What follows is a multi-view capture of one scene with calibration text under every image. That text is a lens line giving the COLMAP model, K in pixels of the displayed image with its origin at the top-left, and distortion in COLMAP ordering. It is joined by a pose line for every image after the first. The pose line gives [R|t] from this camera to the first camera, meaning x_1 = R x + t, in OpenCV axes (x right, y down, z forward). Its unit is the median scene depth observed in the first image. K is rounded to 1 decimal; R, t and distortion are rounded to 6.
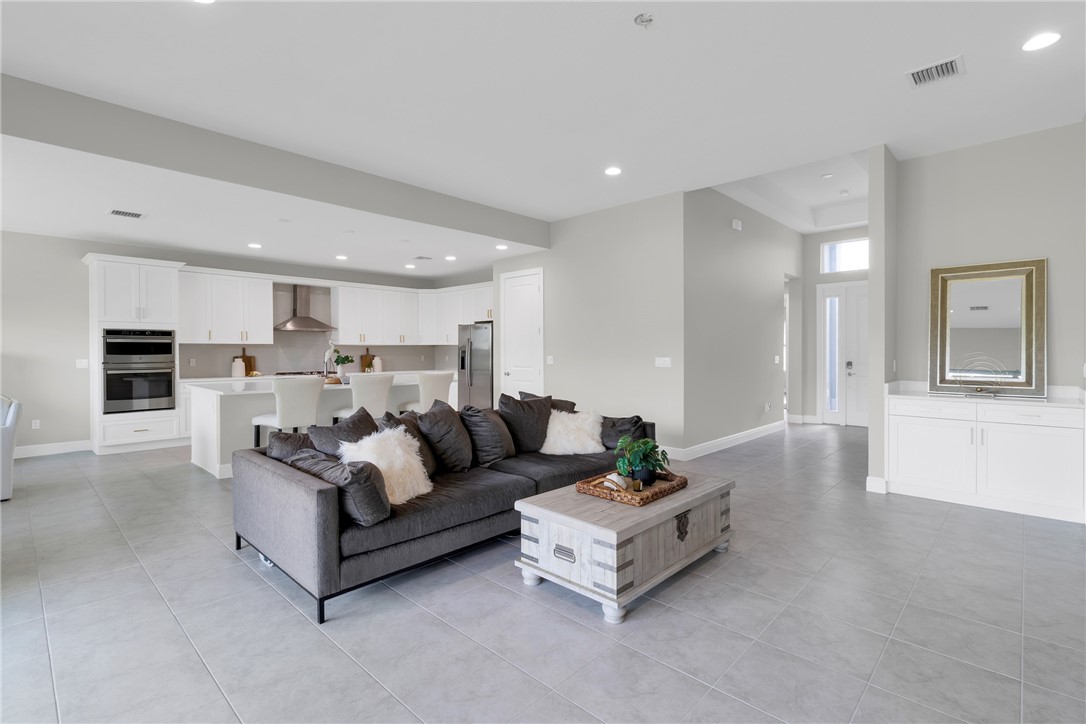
lens RADIAL K [[501.7, 0, 541.1], [0, 501.7, 356.3], [0, 0, 1]] dist [0.002540, 0.001725]
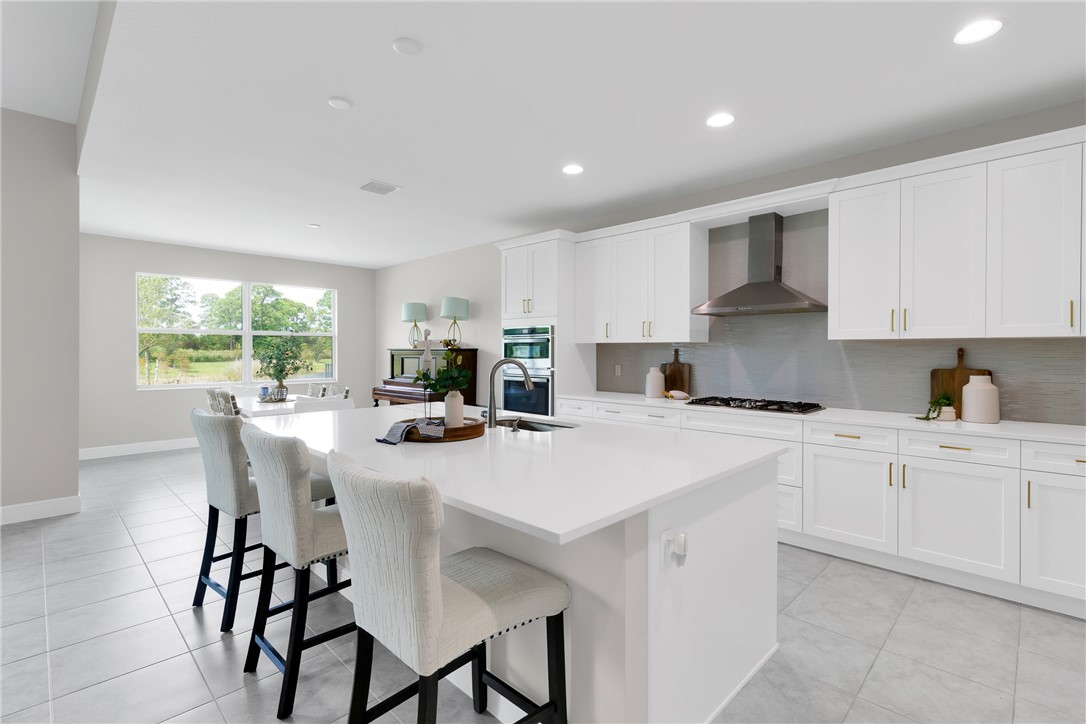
lens RADIAL K [[501.7, 0, 545.8], [0, 501.7, 362.0], [0, 0, 1]] dist [0.002540, 0.001725]
pose [[-0.005698, 0.022113, -0.999739, -0.001464], [-0.014694, 0.999646, 0.022194, -0.012637], [0.999876, 0.014817, -0.005371, 0.865564]]
